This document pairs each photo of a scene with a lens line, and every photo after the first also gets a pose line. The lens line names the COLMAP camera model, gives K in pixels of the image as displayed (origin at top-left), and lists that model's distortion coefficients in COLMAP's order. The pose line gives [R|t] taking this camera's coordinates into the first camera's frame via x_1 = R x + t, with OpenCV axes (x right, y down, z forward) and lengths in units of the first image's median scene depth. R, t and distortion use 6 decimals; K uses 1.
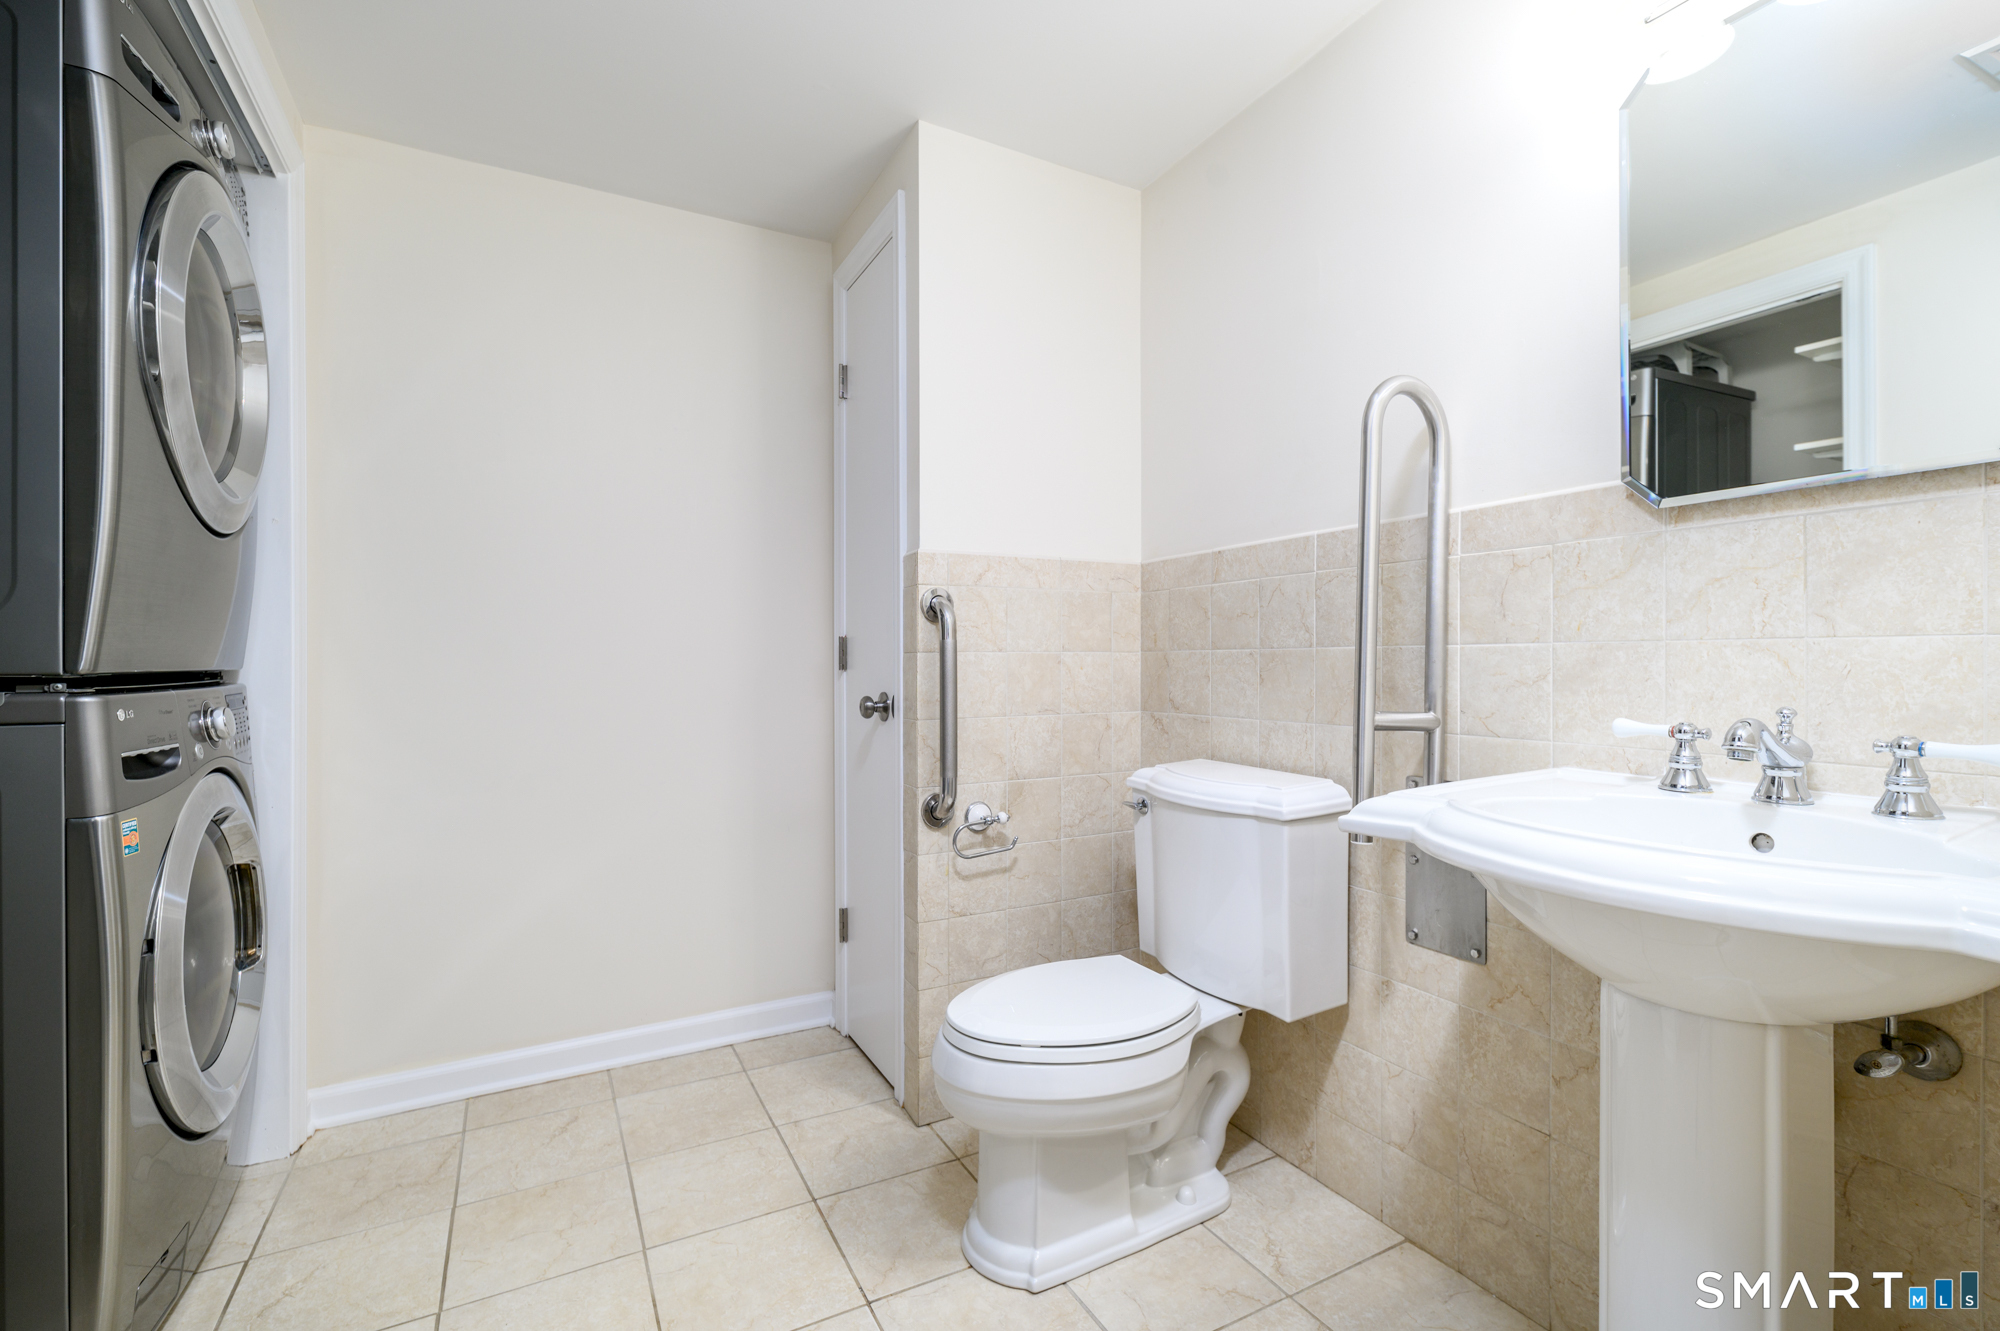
lens RADIAL K [[875.1, 0, 996.5], [0, 875.1, 661.6], [0, 0, 1]] dist [0.003987, -0.000505]
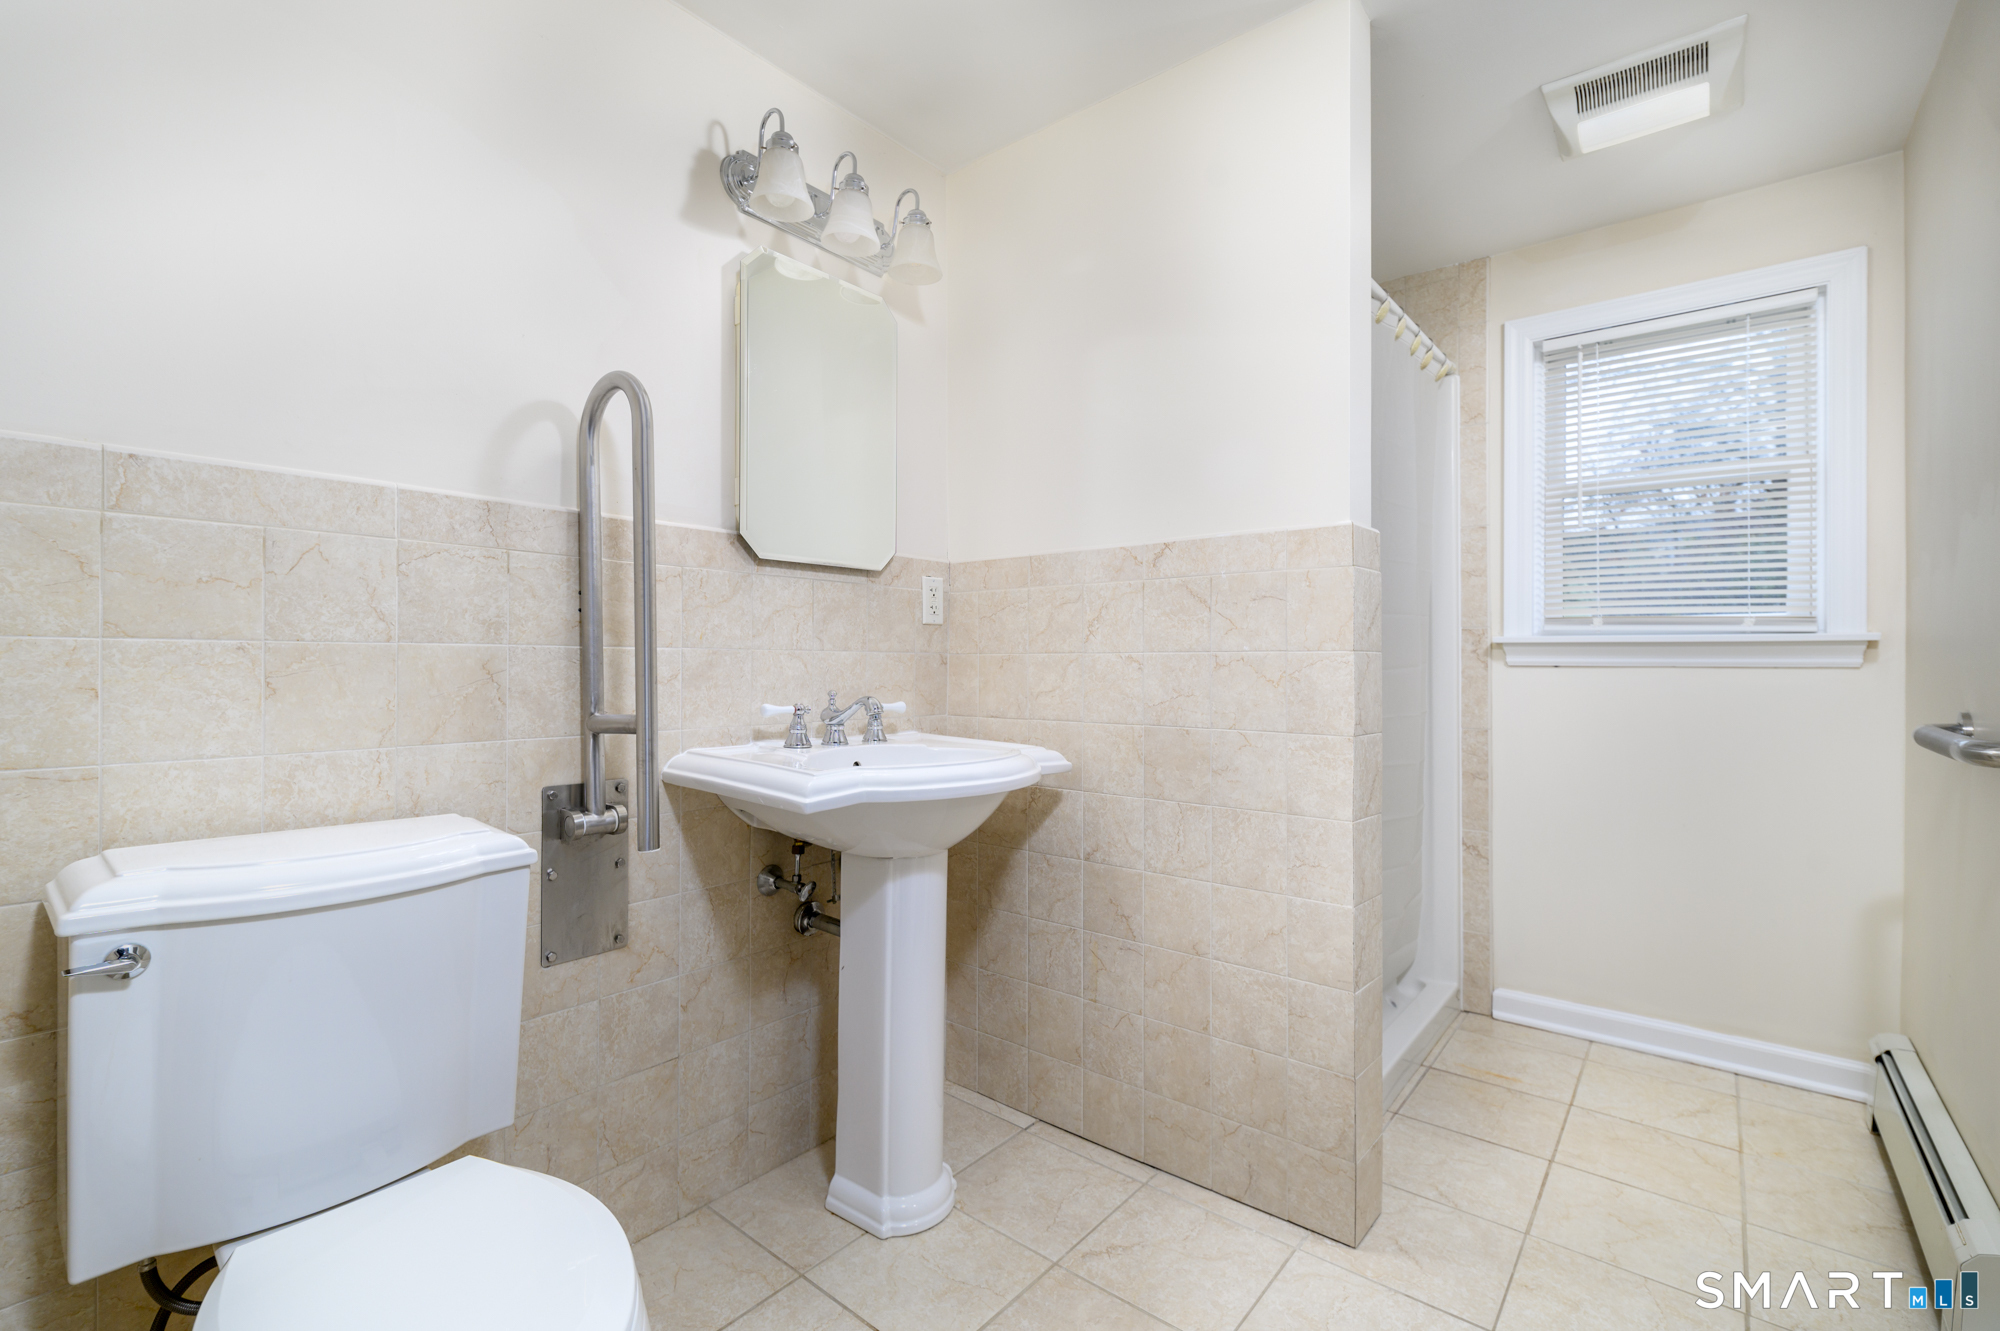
lens RADIAL K [[875.1, 0, 993.2], [0, 875.1, 667.4], [0, 0, 1]] dist [0.003987, -0.000505]
pose [[-0.372418, 0.002988, 0.928060, -0.590589], [0.000103, 0.999995, -0.003178, 0.008374], [-0.928065, -0.001088, -0.372417, 0.952898]]
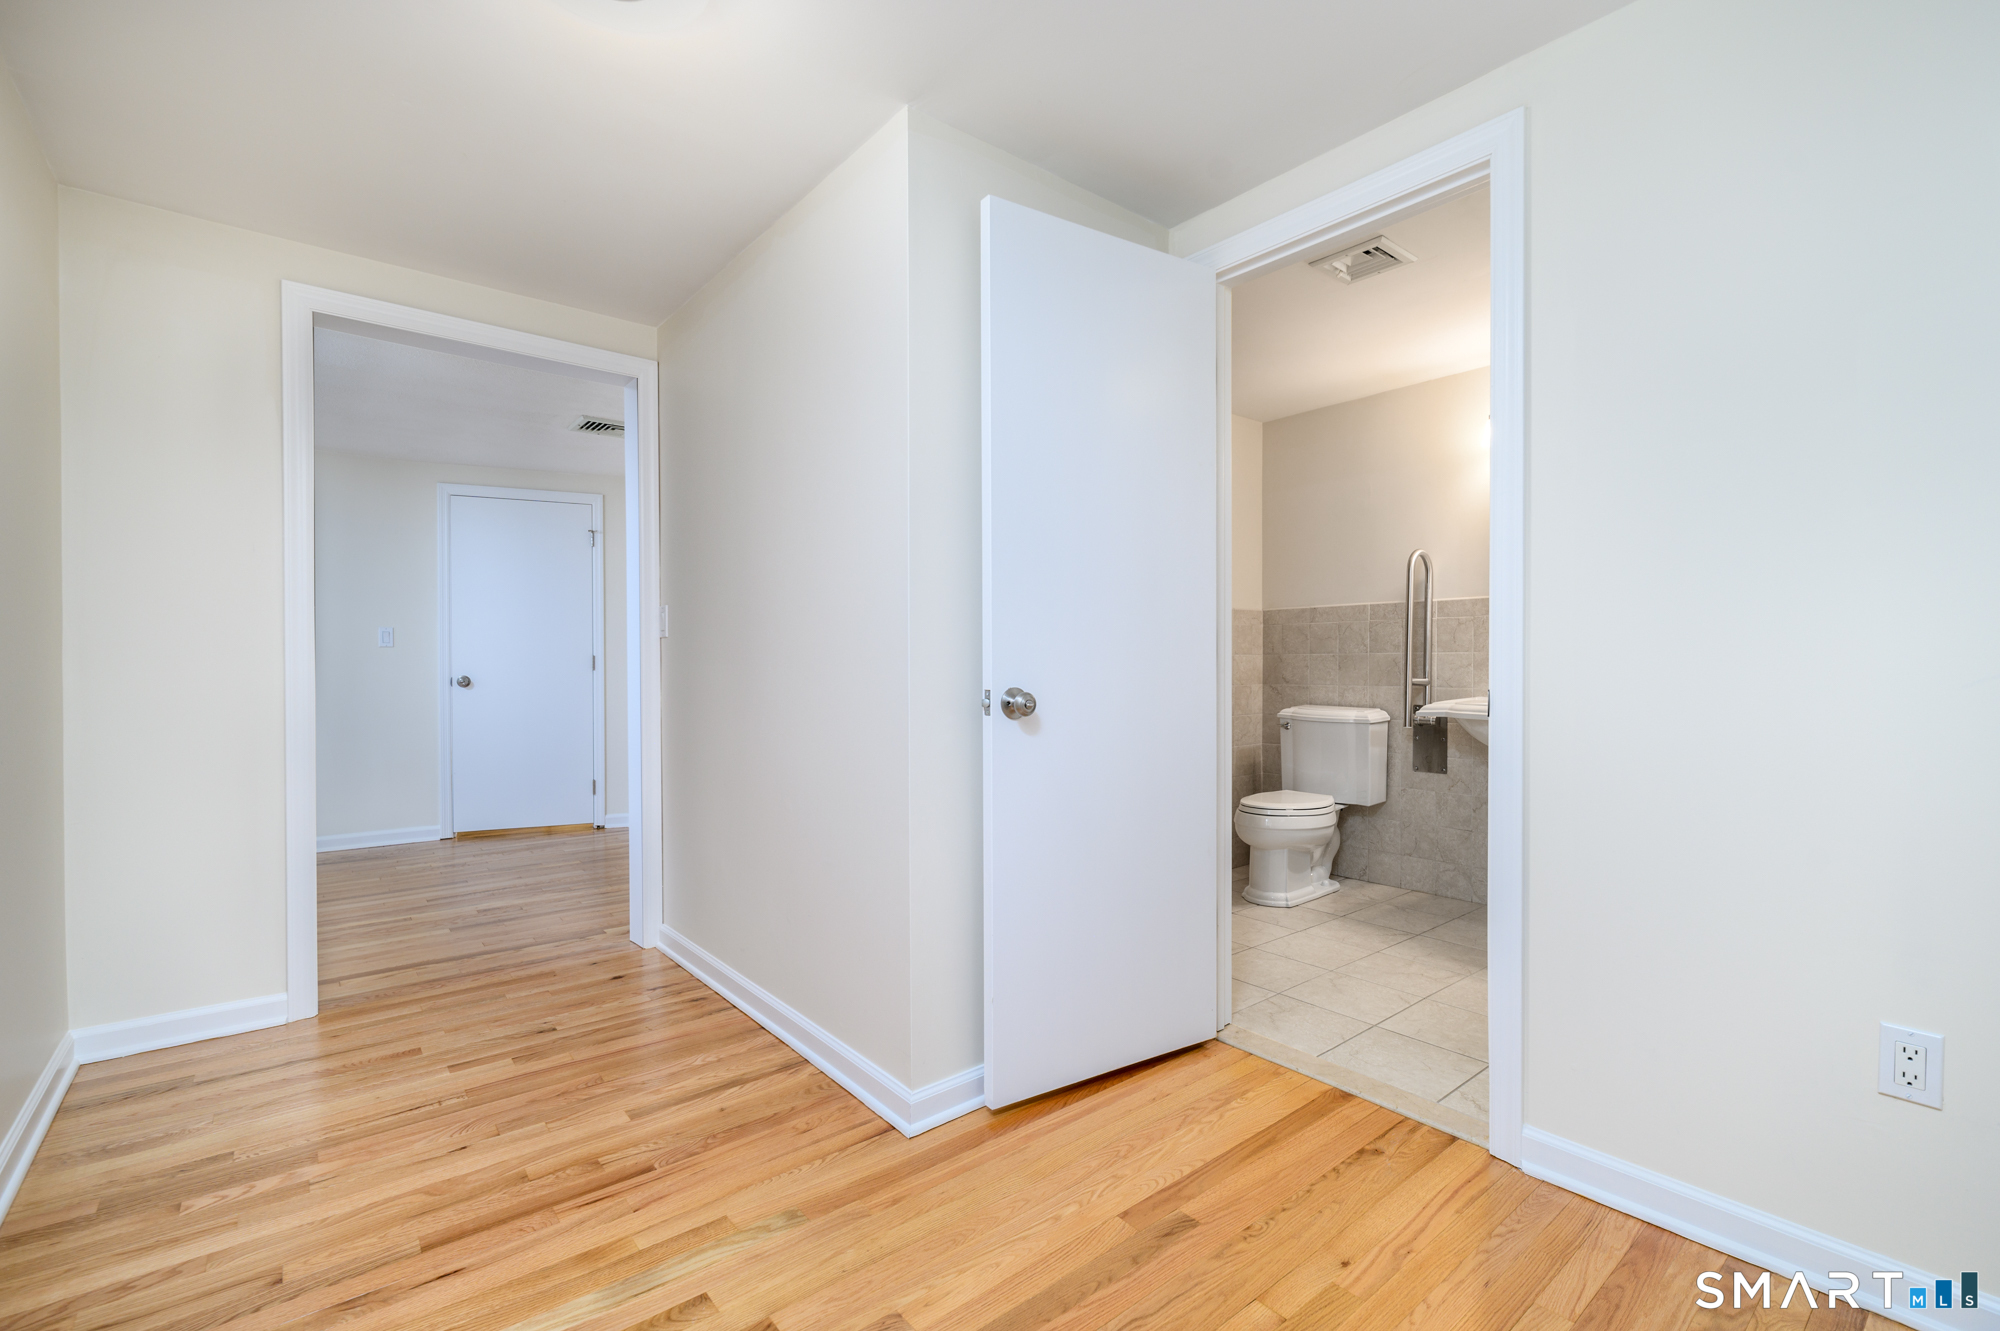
lens RADIAL K [[875.1, 0, 1001.1], [0, 875.1, 666.3], [0, 0, 1]] dist [0.003987, -0.000505]
pose [[0.979724, -0.001768, 0.200342, -1.246092], [0.000708, 0.999985, 0.005363, 0.006859], [-0.200348, -0.005113, 0.979711, -1.274750]]
